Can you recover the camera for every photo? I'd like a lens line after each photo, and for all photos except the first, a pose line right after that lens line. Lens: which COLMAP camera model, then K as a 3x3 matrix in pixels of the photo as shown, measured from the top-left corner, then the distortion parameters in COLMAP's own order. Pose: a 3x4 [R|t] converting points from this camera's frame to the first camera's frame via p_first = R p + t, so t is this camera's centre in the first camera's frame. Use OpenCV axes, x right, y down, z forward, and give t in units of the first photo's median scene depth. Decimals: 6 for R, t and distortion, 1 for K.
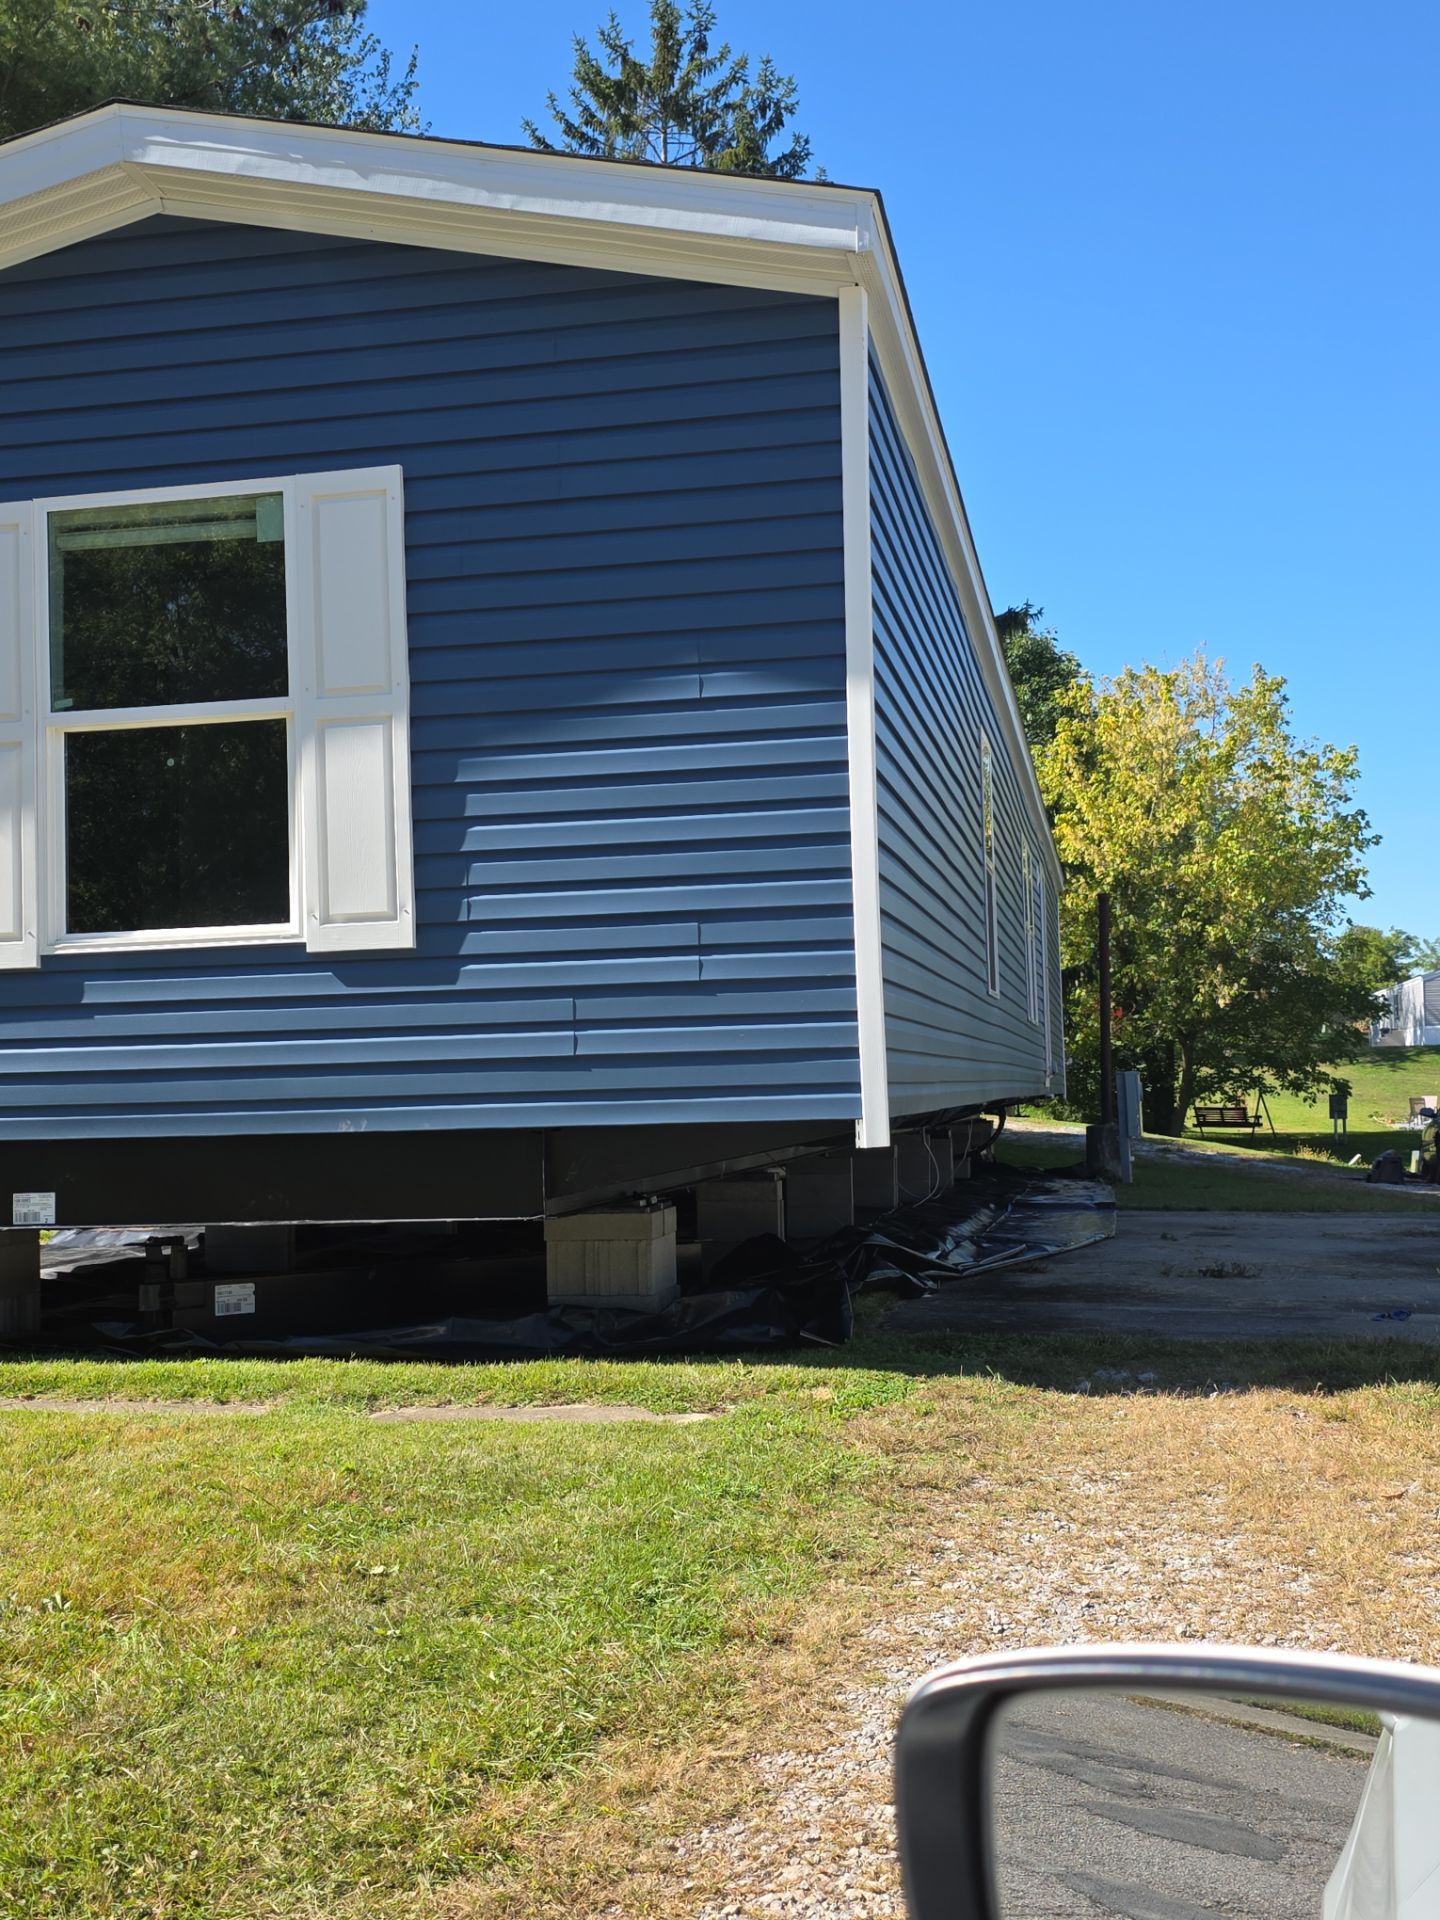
lens RADIAL K [[2042.8, 0, 720.0], [0, 2042.8, 960.0], [0, 0, 1]] dist [0.020817, 0.007225]
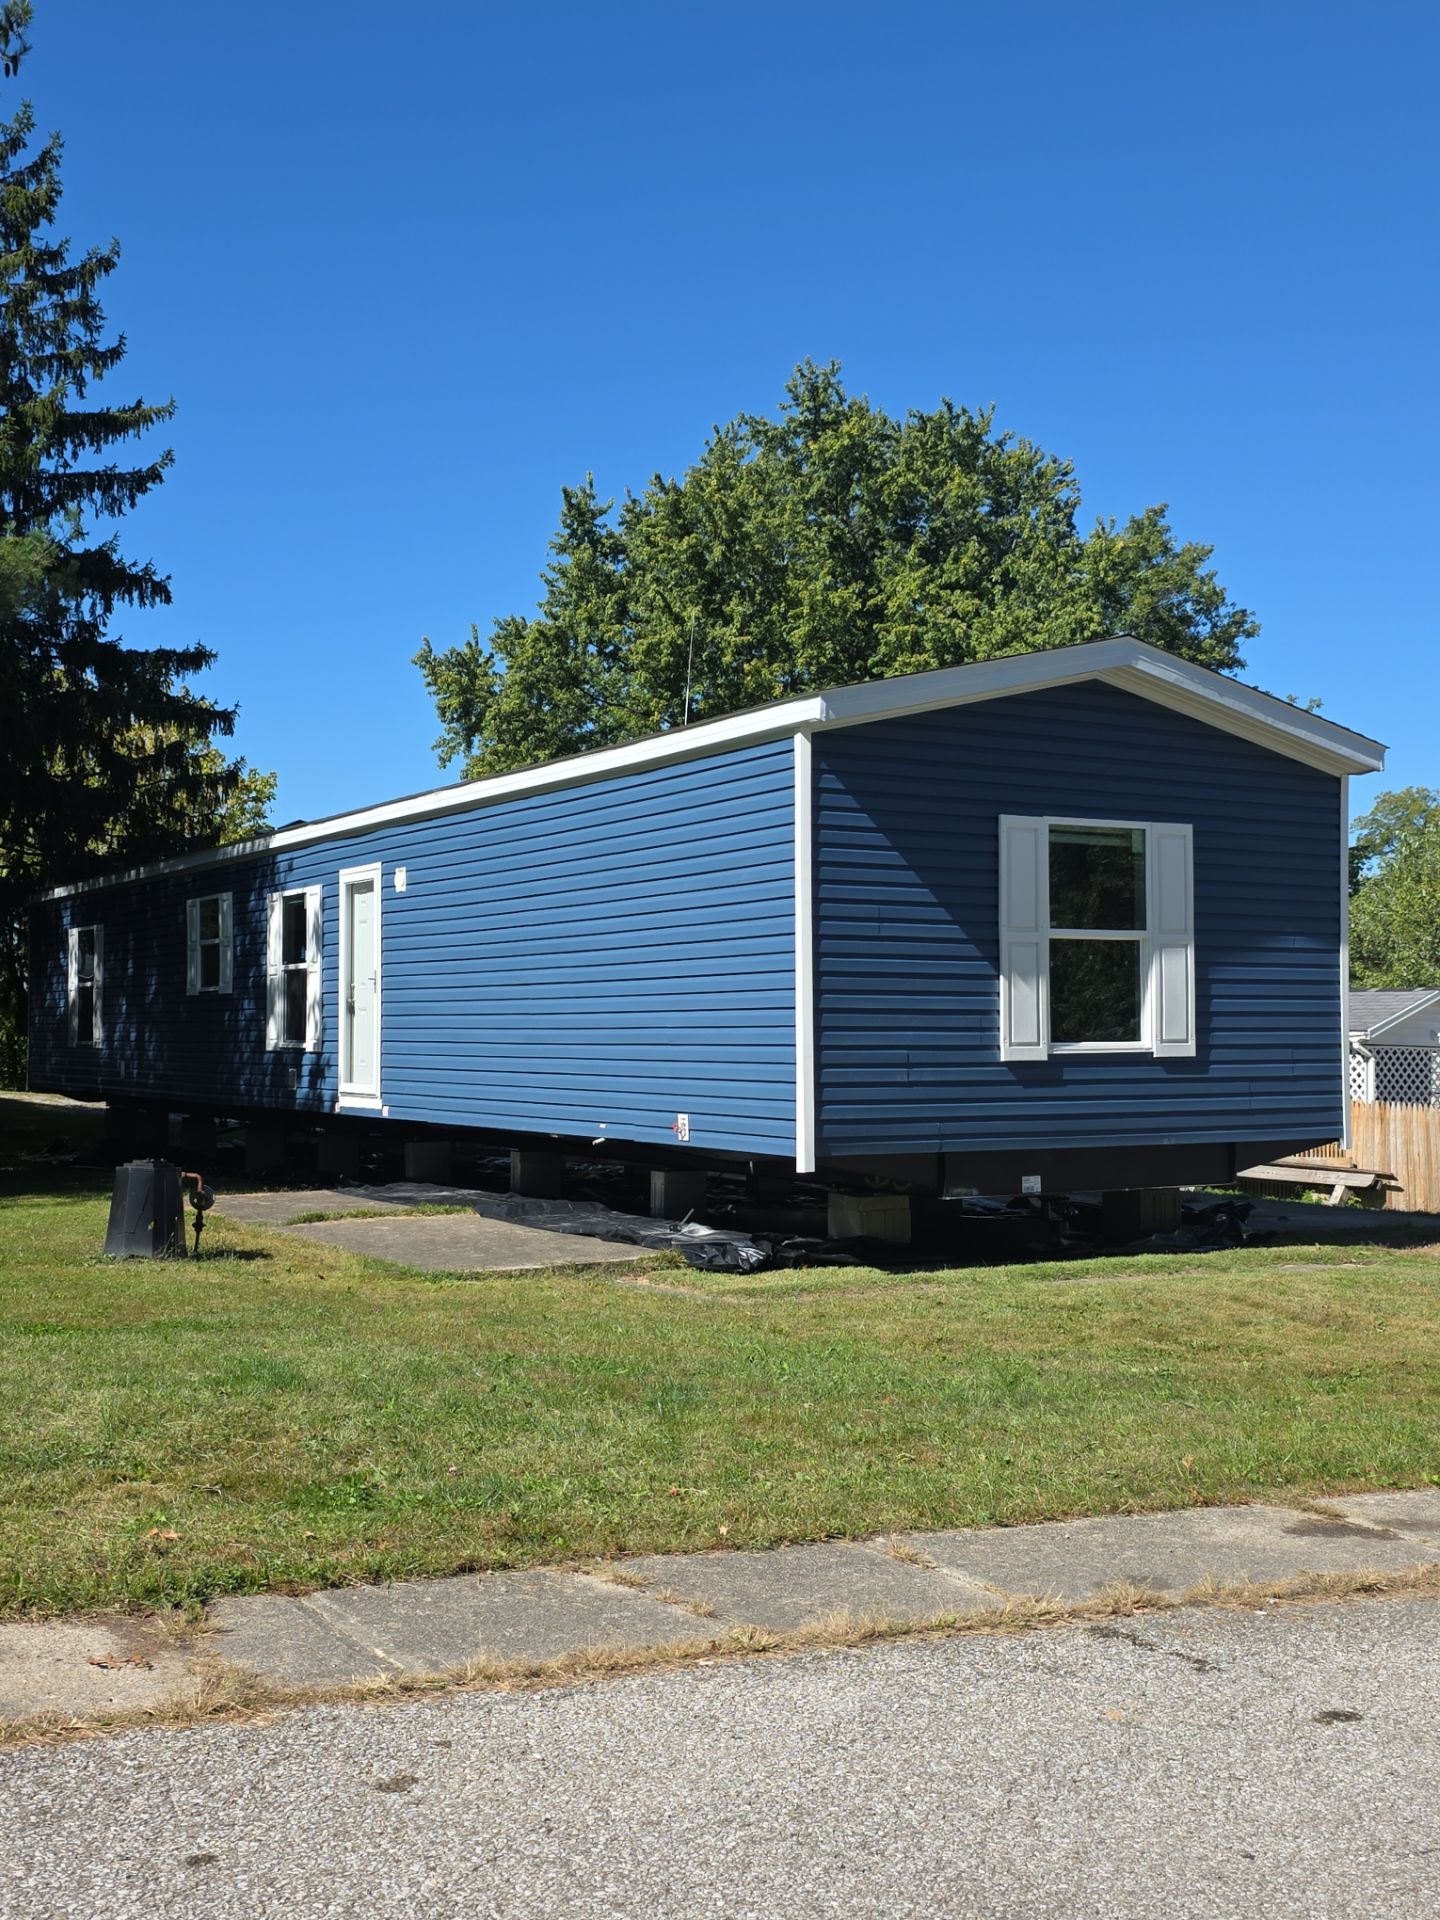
lens RADIAL K [[2042.8, 0, 720.0], [0, 2042.8, 960.0], [0, 0, 1]] dist [0.020817, 0.007225]
pose [[0.741558, 0.051473, 0.668911, -1.896323], [-0.052874, 0.998435, -0.018215, -0.040279], [-0.668802, -0.021861, 0.743119, -0.231304]]
